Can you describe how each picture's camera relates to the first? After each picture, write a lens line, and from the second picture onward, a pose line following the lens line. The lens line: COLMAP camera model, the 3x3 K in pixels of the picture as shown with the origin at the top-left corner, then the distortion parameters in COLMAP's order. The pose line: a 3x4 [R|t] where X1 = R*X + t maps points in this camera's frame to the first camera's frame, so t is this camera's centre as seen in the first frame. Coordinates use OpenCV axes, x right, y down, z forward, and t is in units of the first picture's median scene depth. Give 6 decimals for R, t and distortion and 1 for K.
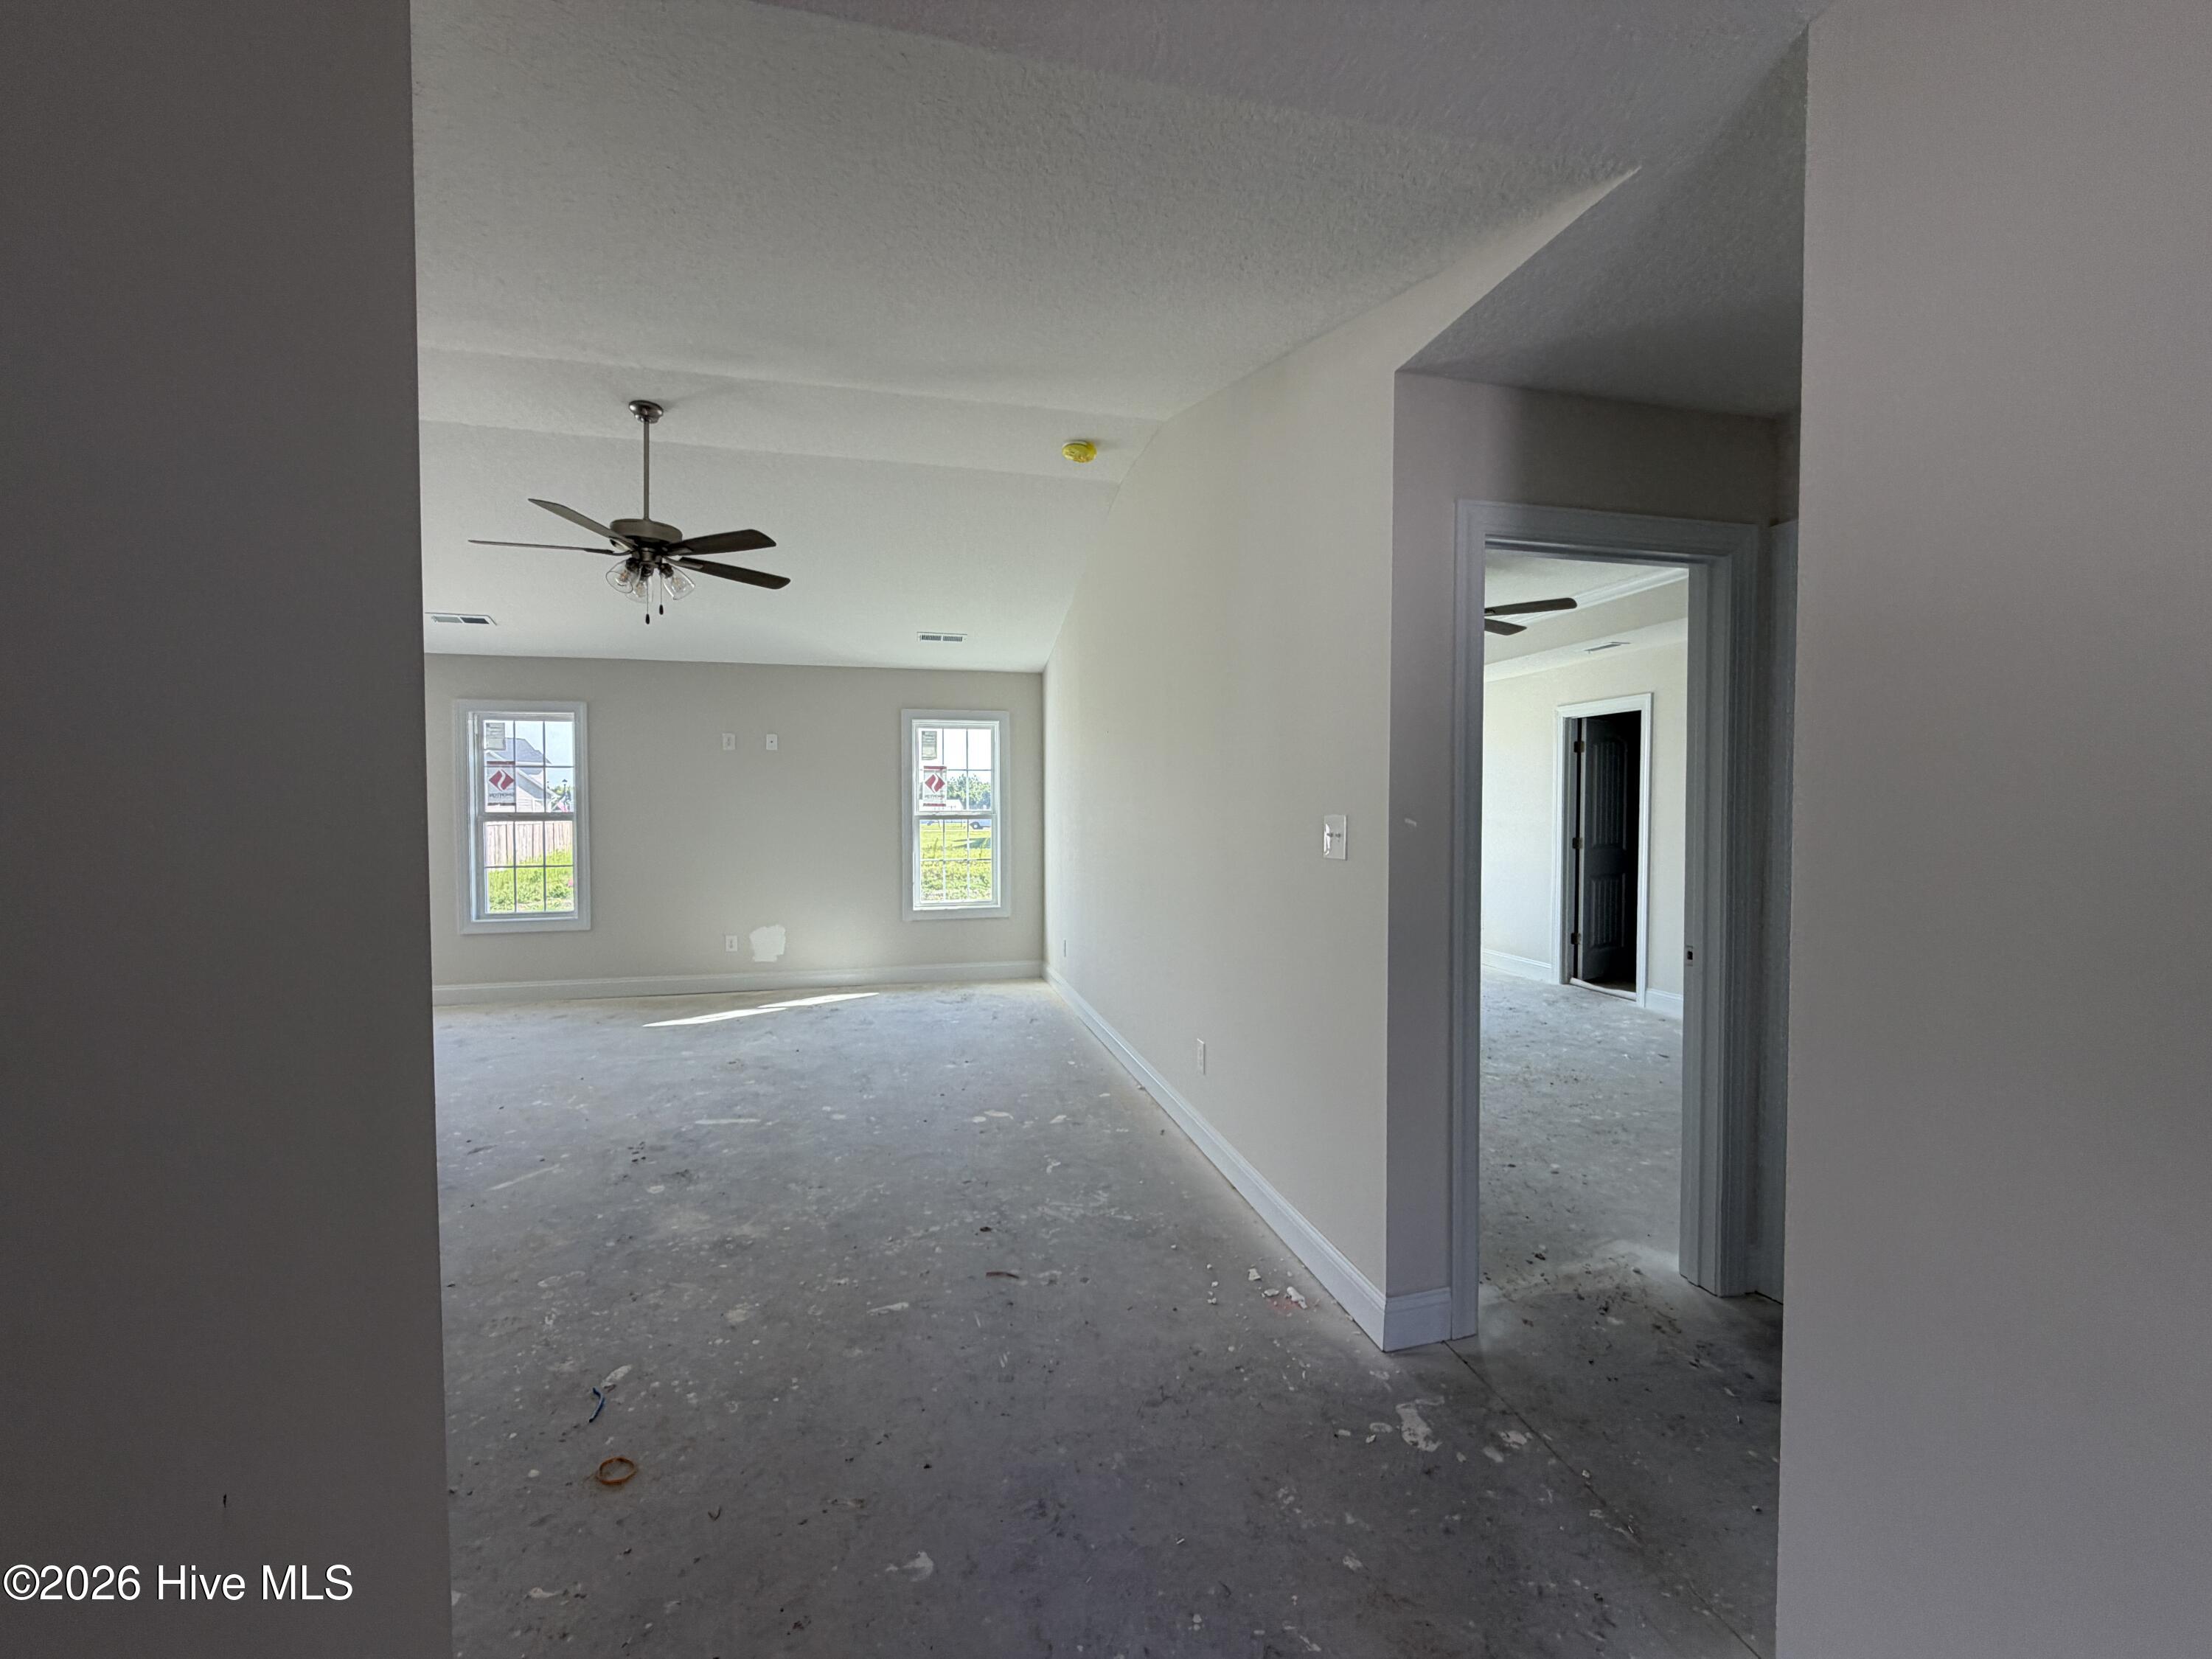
lens RADIAL K [[882.0, 0, 1097.9], [0, 882.0, 829.4], [0, 0, 1]] dist [-0.001062, -0.000049]
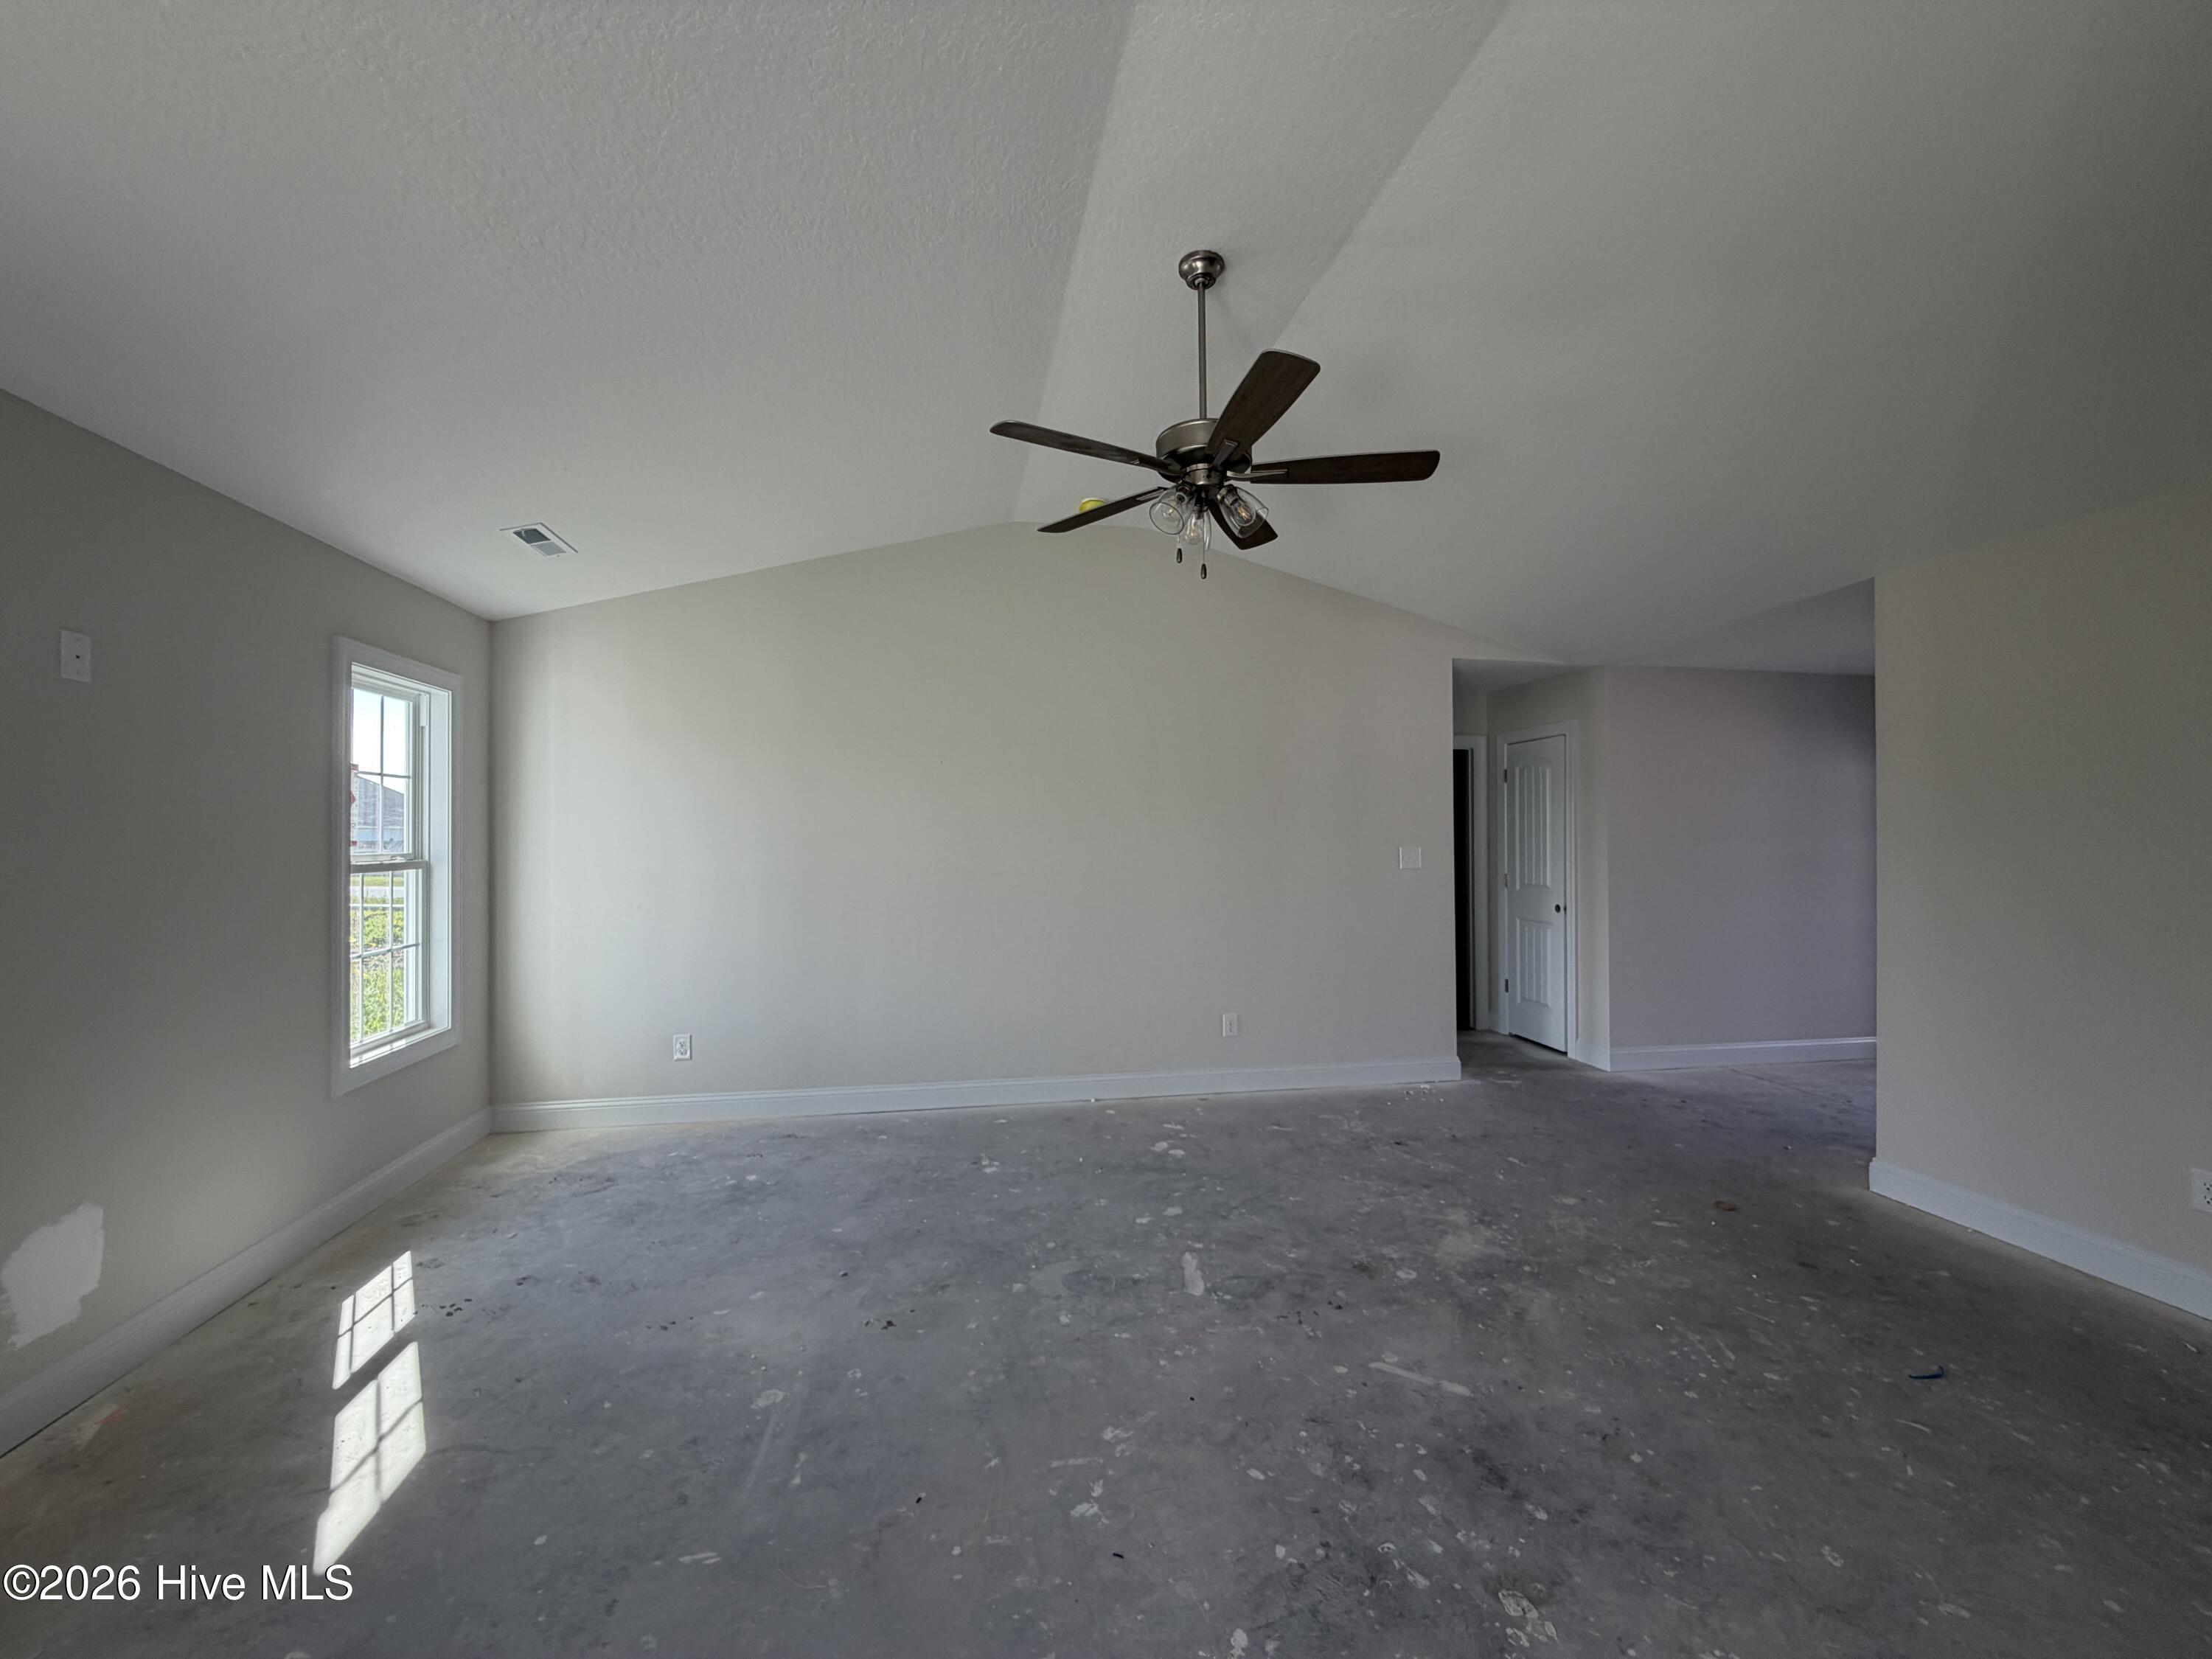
lens RADIAL K [[876.2, 0, 1106.0], [0, 876.2, 829.5], [0, 0, 1]] dist [0.001121, -0.000057]
pose [[0.059704, 0.009390, 0.998172, -0.868850], [0.026938, 0.999576, -0.011014, -0.025493], [-0.997853, 0.027547, 0.059426, 0.763010]]
